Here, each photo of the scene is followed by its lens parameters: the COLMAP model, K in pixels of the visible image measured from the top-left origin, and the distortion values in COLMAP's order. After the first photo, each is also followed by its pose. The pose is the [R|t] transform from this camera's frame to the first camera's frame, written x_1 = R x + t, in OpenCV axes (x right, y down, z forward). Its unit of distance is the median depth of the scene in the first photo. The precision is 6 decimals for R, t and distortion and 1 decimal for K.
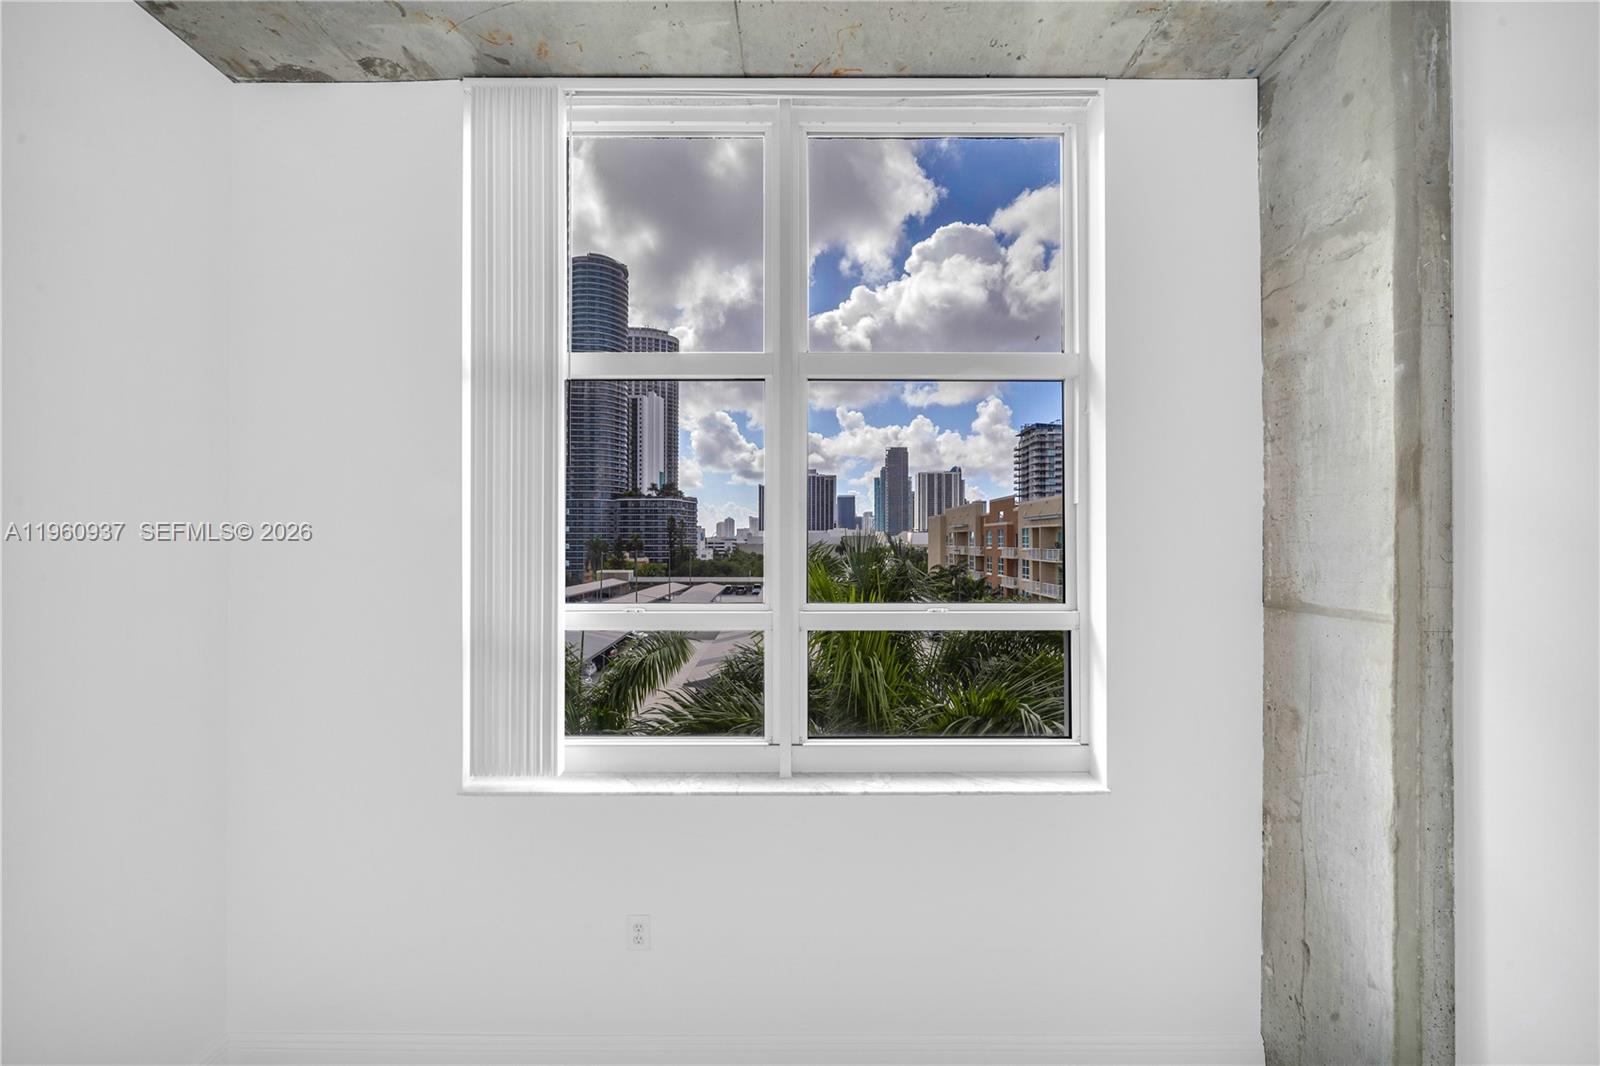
lens RADIAL K [[583.1, 0, 800.0], [0, 583.1, 533.0], [0, 0, 1]] dist [-0.001079, -0.000091]
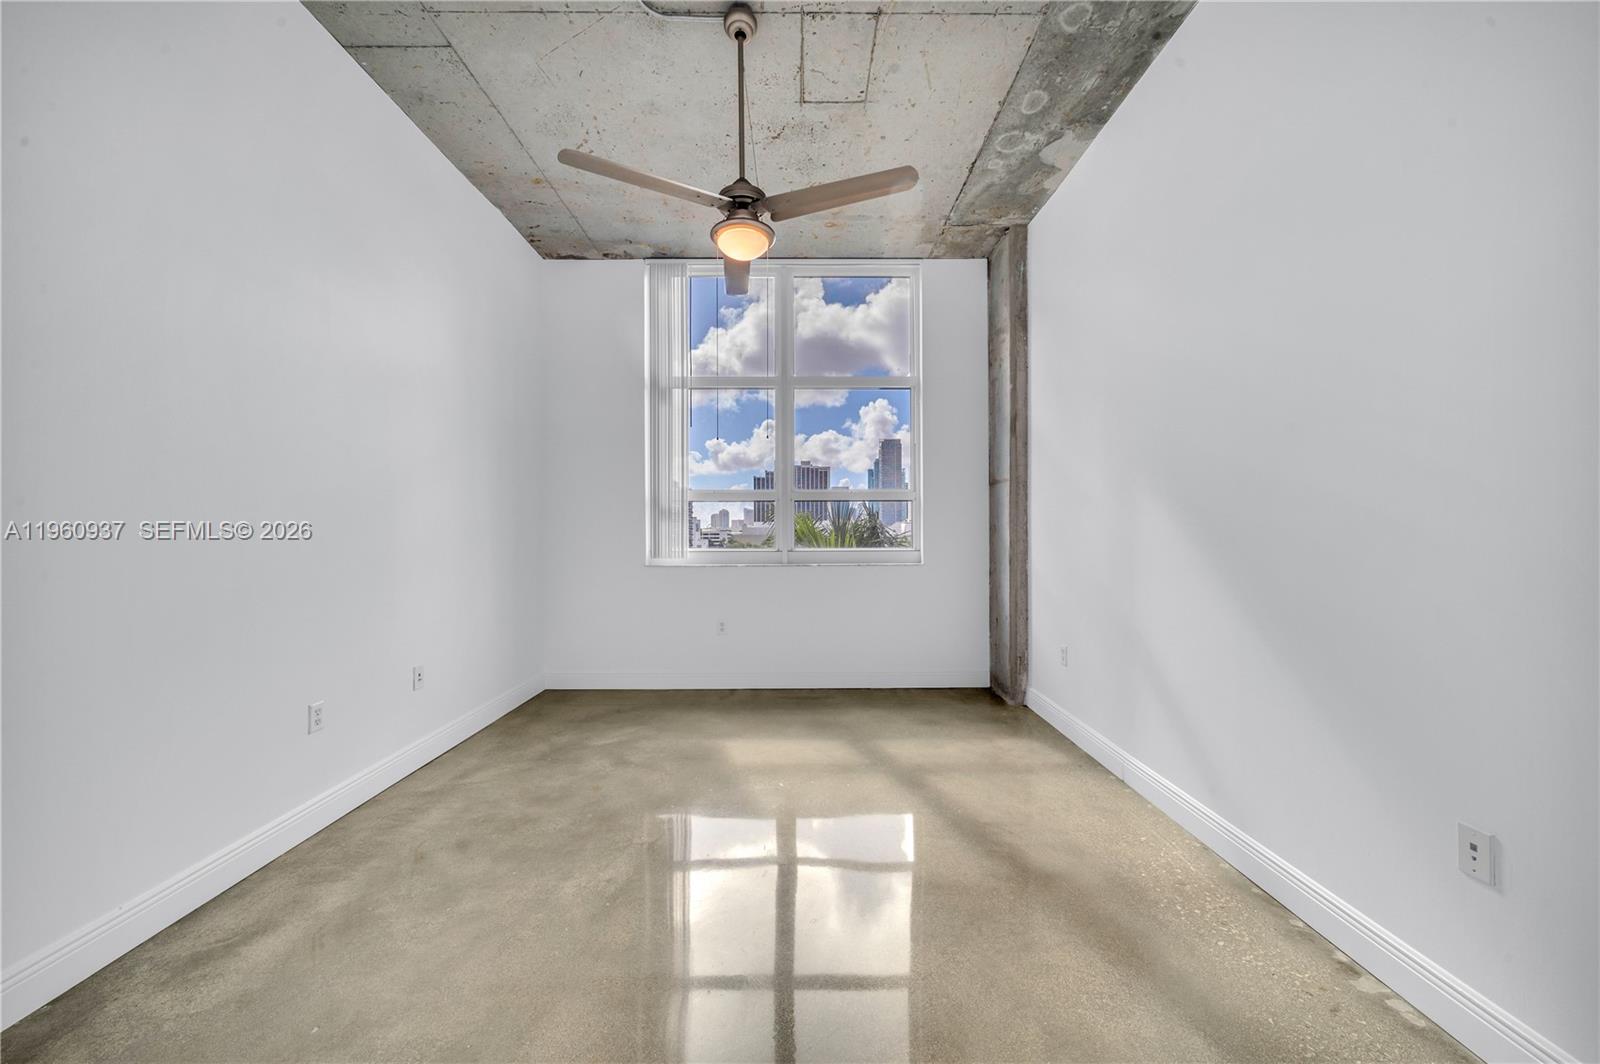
lens RADIAL K [[583.1, 0, 800.0], [0, 583.1, 532.0], [0, 0, 1]] dist [-0.001079, -0.000091]
pose [[0.999948, -0.003822, 0.009454, 0.013427], [0.003710, 0.999924, 0.011770, 0.286108], [-0.009498, -0.011734, 0.999886, -1.357590]]
